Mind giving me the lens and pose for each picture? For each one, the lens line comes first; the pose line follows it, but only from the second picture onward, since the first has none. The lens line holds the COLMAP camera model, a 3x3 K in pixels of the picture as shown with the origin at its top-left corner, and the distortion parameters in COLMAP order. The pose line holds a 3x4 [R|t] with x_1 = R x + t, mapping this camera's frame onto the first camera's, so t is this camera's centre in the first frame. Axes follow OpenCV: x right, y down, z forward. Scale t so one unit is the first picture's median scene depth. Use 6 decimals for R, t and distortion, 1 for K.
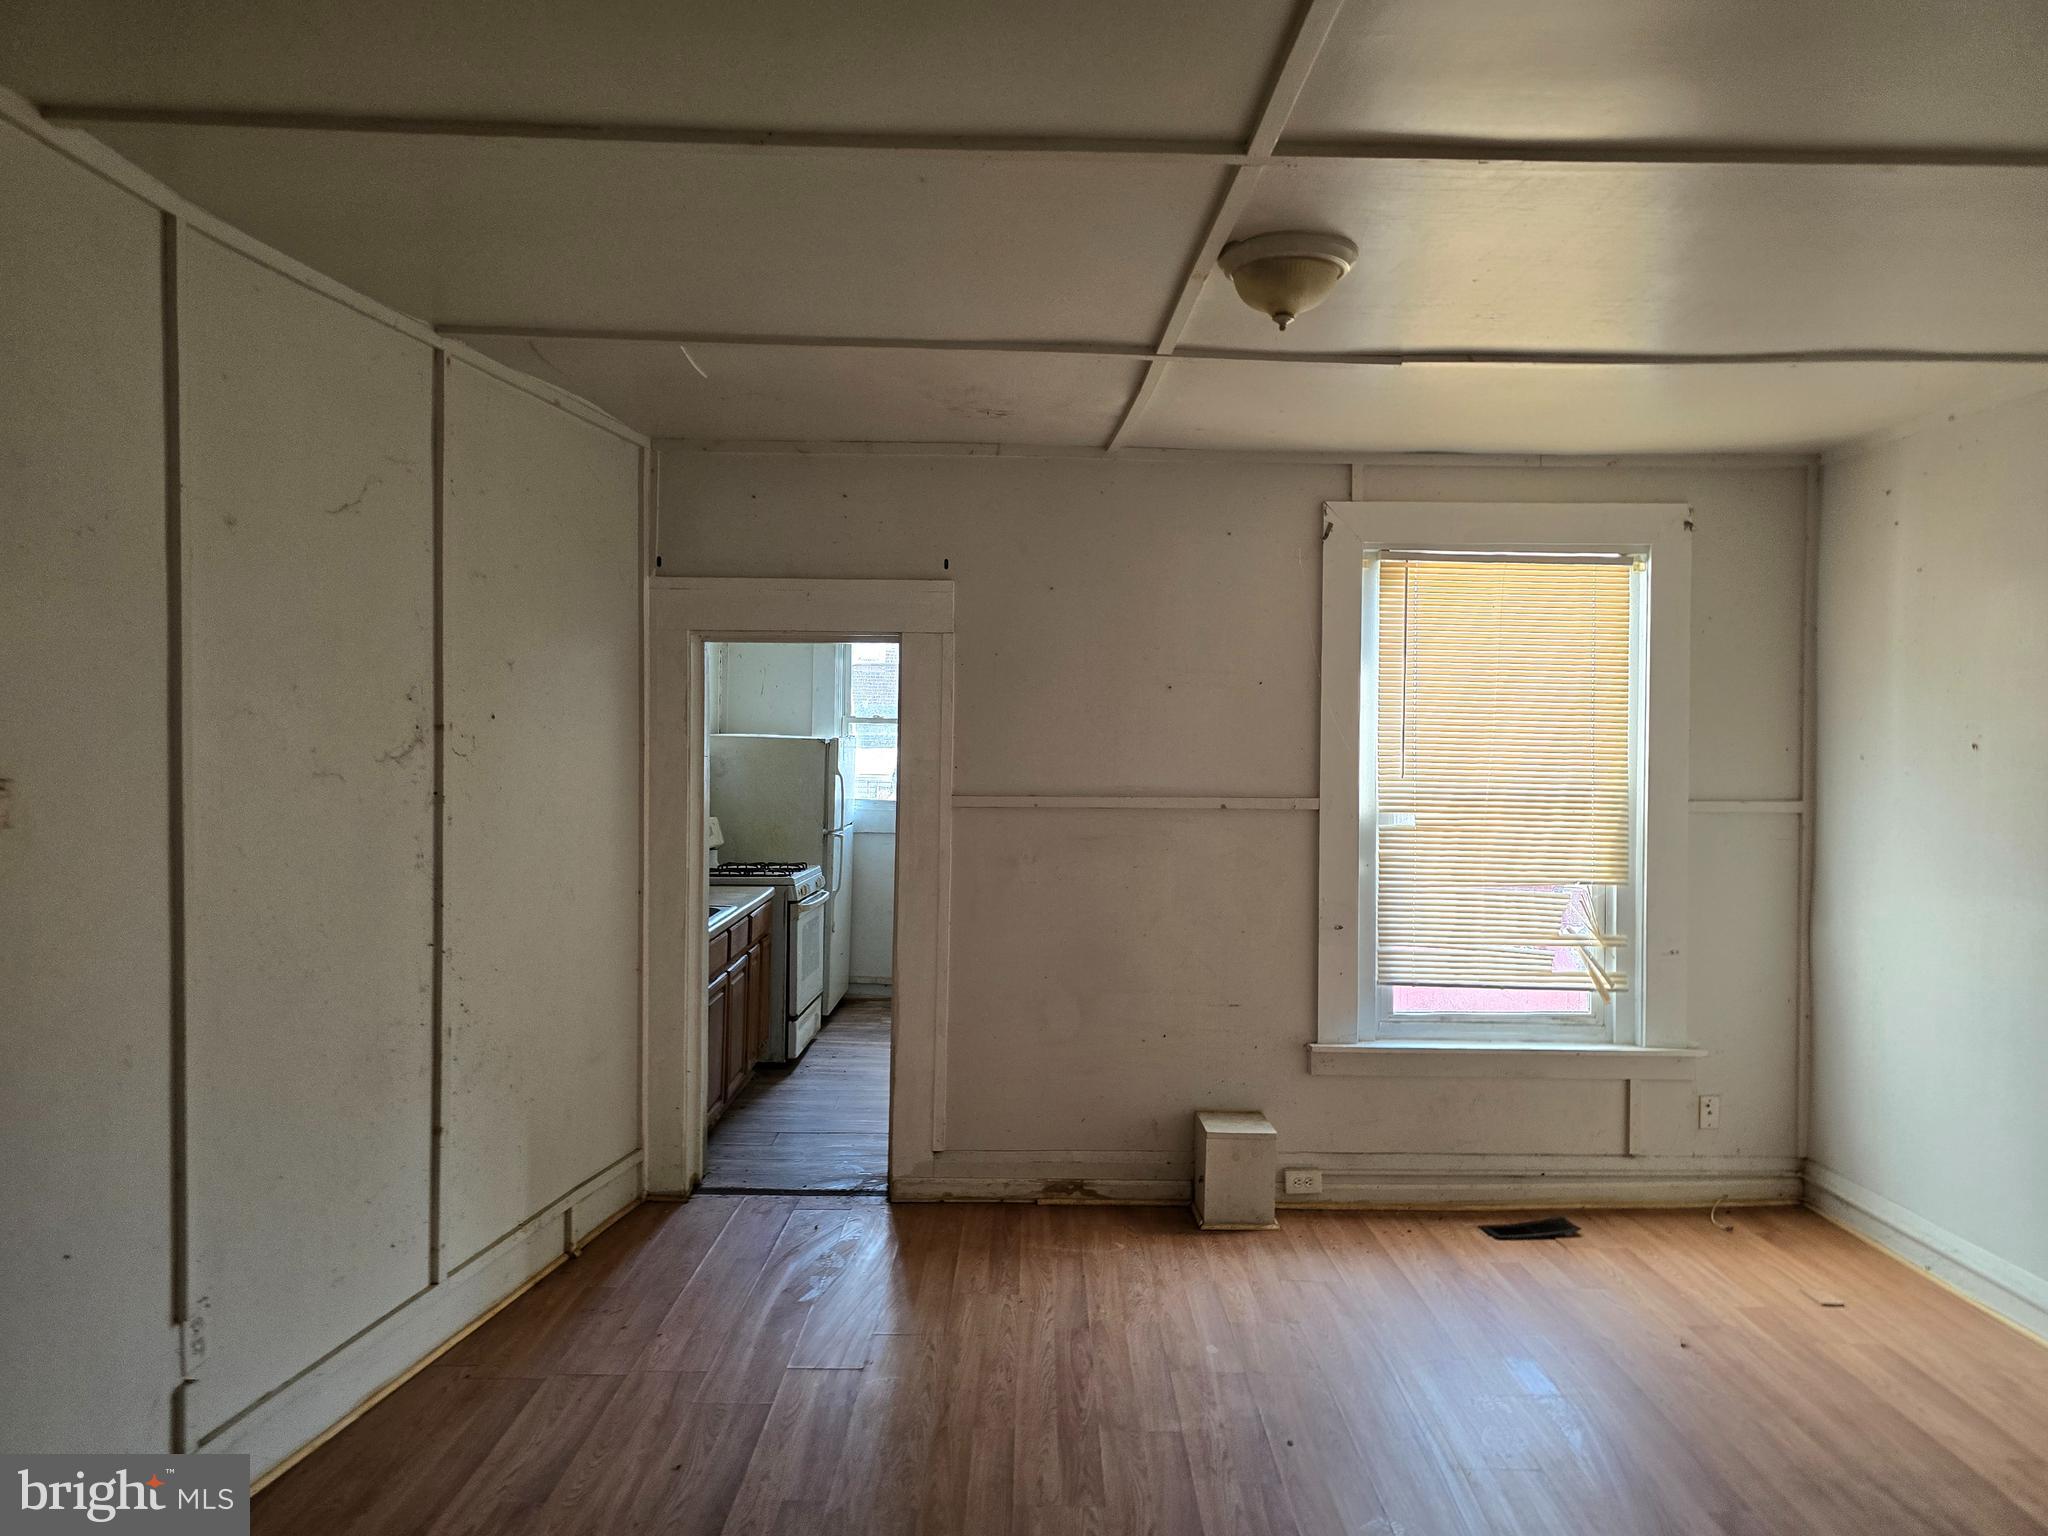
lens RADIAL K [[1391.1, 0, 1024.2], [0, 1391.1, 765.1], [0, 0, 1]] dist [0.033342, -0.035441]
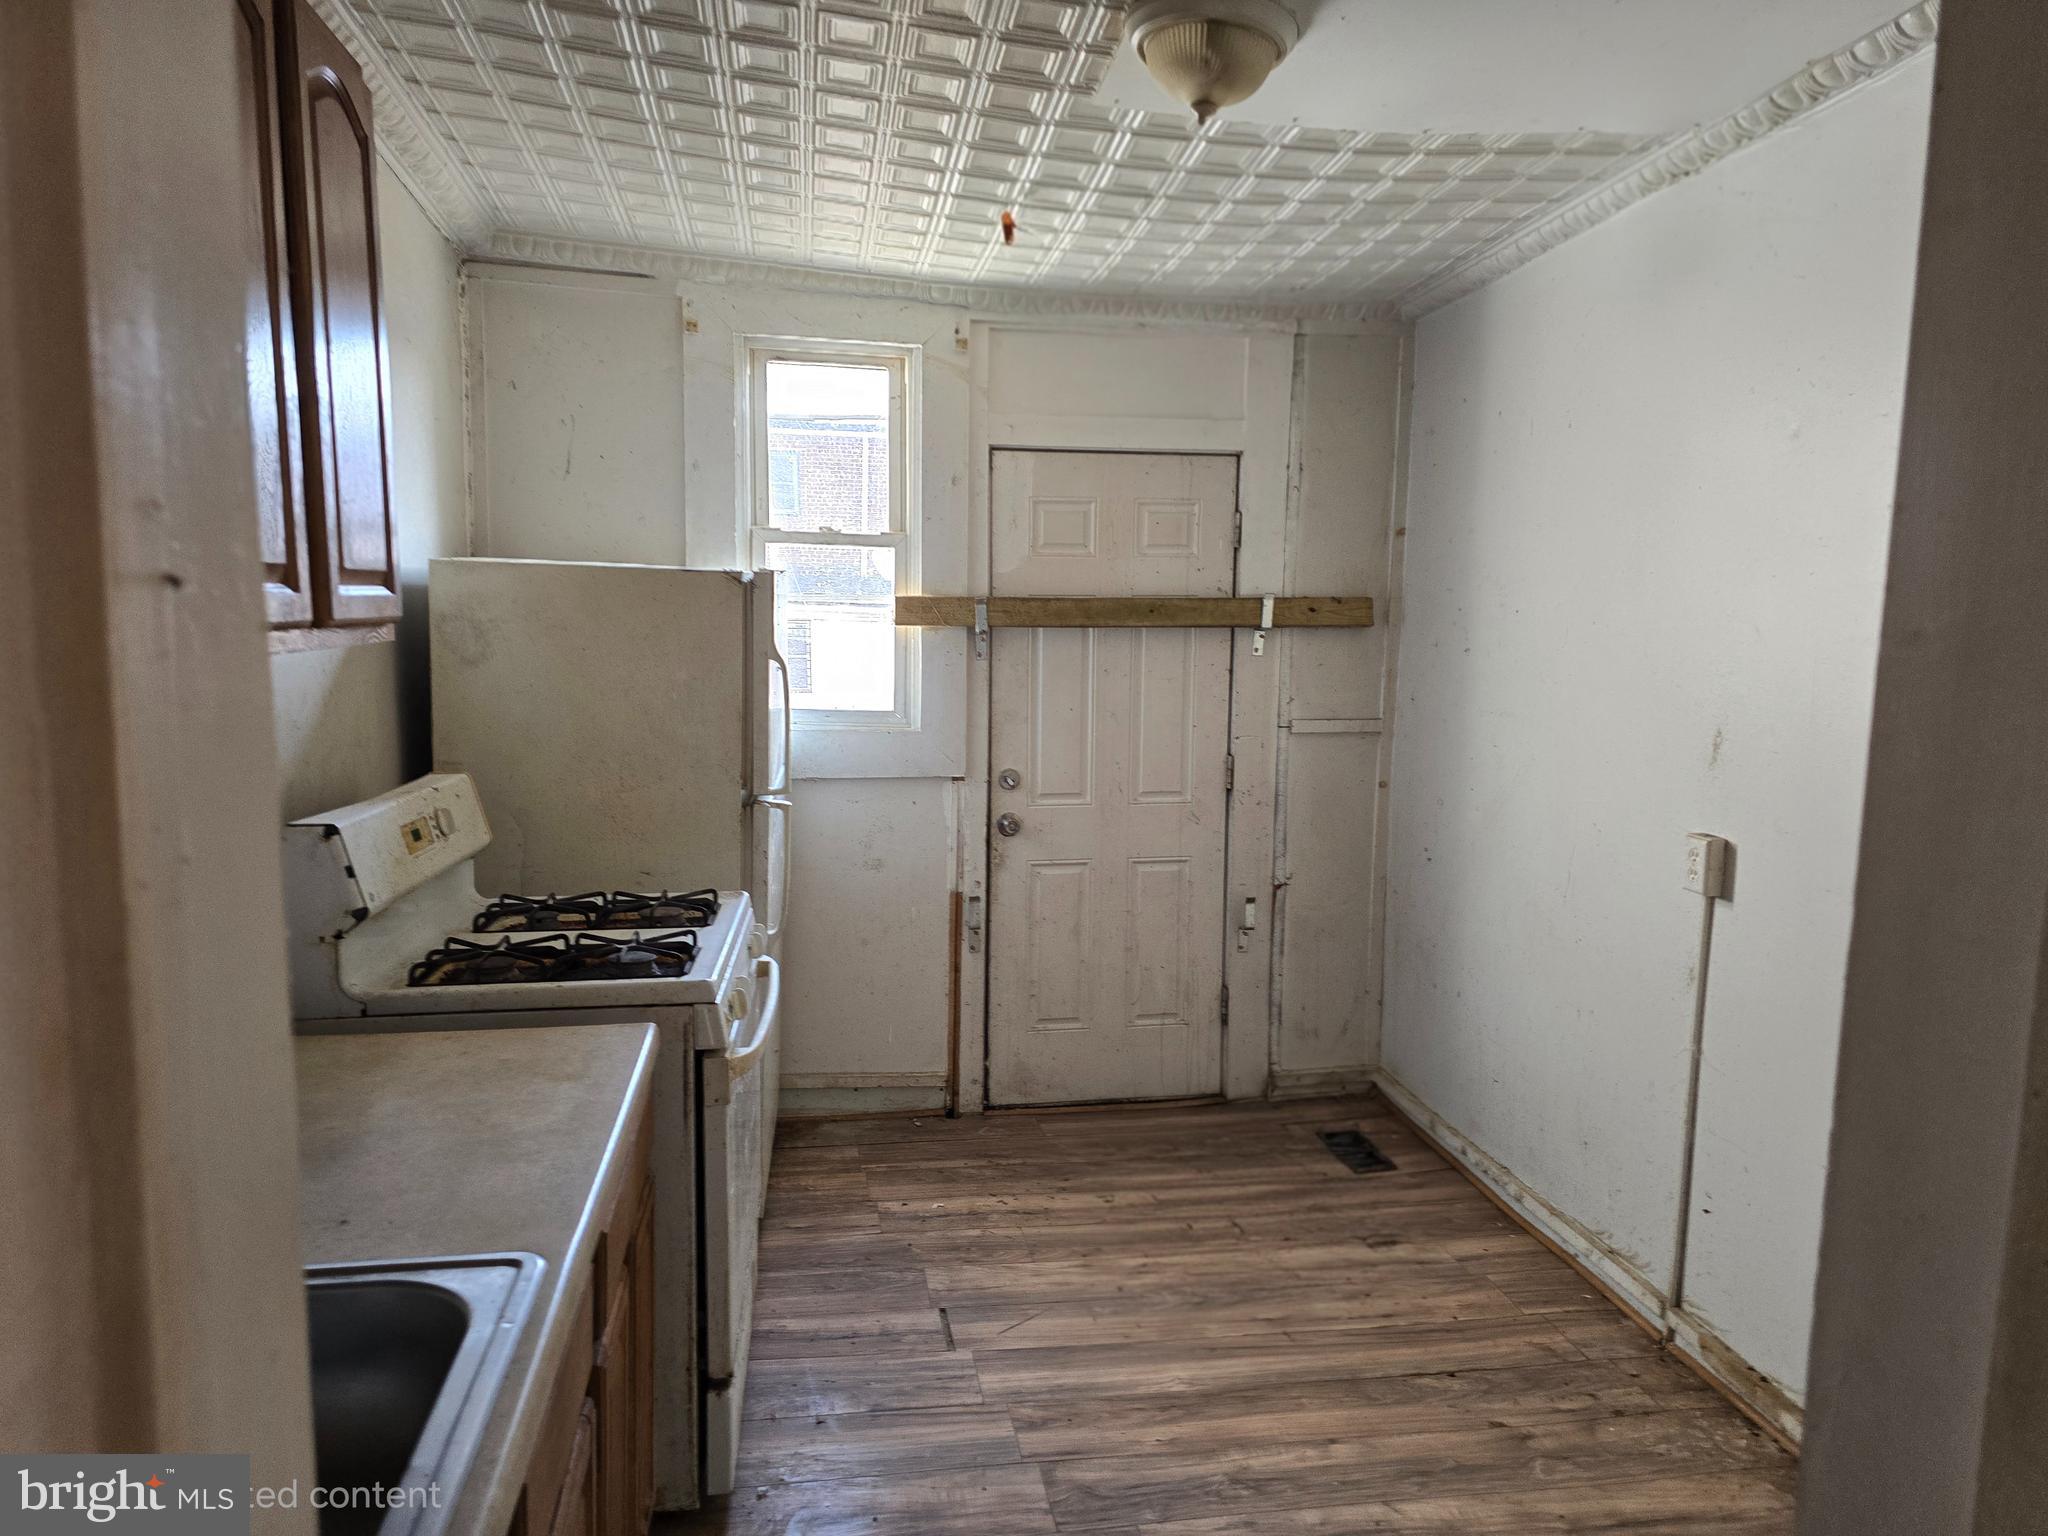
lens RADIAL K [[1391.1, 0, 1025.5], [0, 1391.1, 774.8], [0, 0, 1]] dist [0.033342, -0.035441]
pose [[0.988978, -0.015019, 0.147299, -0.122060], [-0.000498, 0.994499, 0.104743, -0.002451], [-0.148062, -0.103662, 0.983530, 0.582661]]
